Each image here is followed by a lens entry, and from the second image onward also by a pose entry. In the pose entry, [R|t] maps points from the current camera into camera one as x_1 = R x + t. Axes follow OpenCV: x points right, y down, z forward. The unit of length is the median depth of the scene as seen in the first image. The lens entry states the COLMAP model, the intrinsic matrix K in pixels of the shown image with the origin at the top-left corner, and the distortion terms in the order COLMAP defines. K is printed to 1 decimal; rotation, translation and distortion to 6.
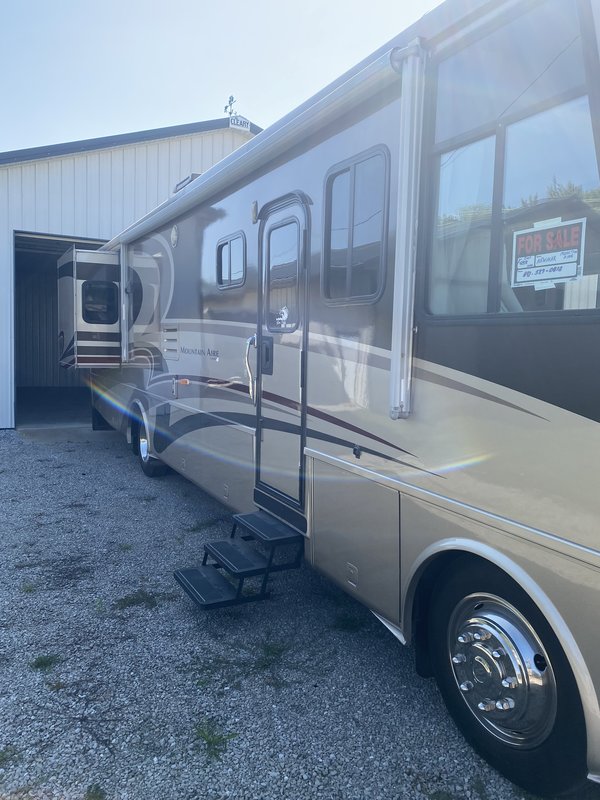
lens RADIAL K [[616.6, 0, 299.4], [0, 616.6, 398.2], [0, 0, 1]] dist [0.028018, -0.034052]
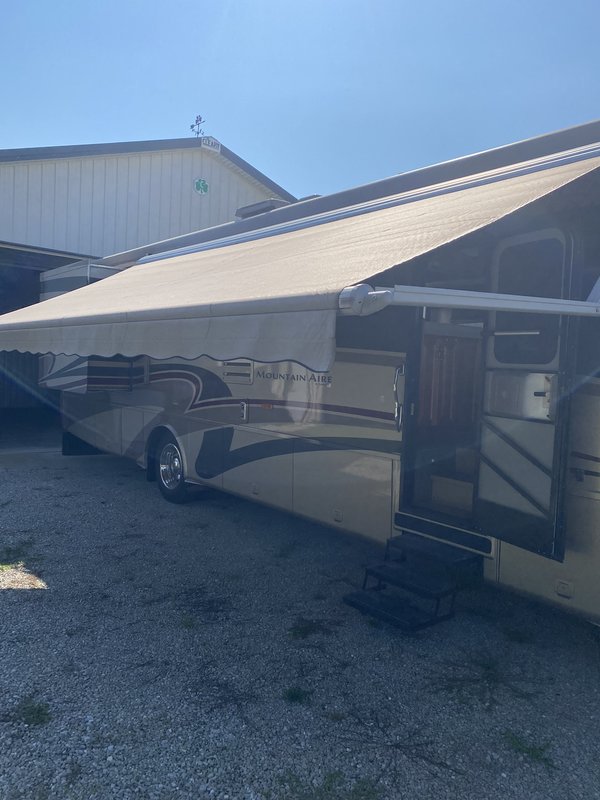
lens RADIAL K [[616.6, 0, 302.5], [0, 616.6, 401.8], [0, 0, 1]] dist [0.028018, -0.034052]
pose [[0.978014, 0.005109, 0.208475, -0.323546], [0.000182, 0.999679, -0.025354, -0.008821], [-0.208537, 0.024835, 0.977699, 0.012064]]
